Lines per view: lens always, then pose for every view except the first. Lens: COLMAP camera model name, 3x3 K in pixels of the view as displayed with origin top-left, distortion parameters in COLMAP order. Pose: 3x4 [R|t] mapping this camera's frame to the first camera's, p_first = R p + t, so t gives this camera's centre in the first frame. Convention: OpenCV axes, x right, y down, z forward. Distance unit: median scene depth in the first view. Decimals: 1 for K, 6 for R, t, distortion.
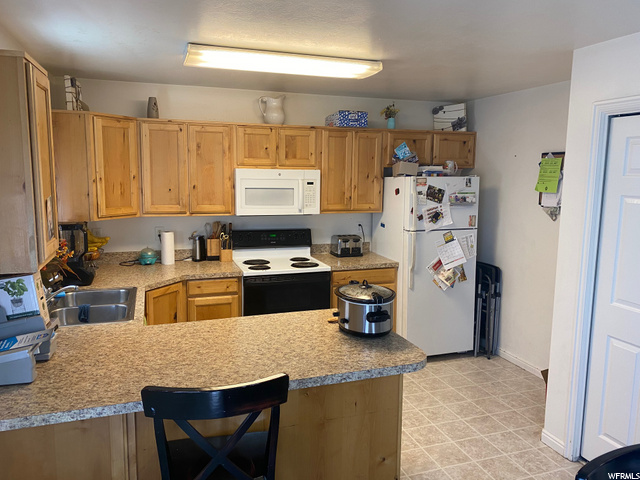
lens RADIAL K [[488.8, 0, 318.1], [0, 488.8, 236.3], [0, 0, 1]] dist [0.022893, -0.046194]
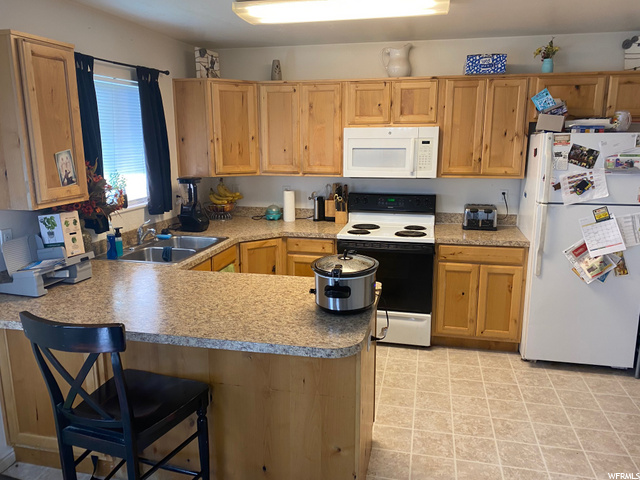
lens RADIAL K [[488.8, 0, 320.6], [0, 488.8, 240.3], [0, 0, 1]] dist [0.022893, -0.046194]
pose [[0.850235, 0.096847, -0.517417, 0.303250], [-0.057442, 0.994130, 0.091684, -0.003099], [0.523259, -0.048231, 0.850808, 0.137077]]
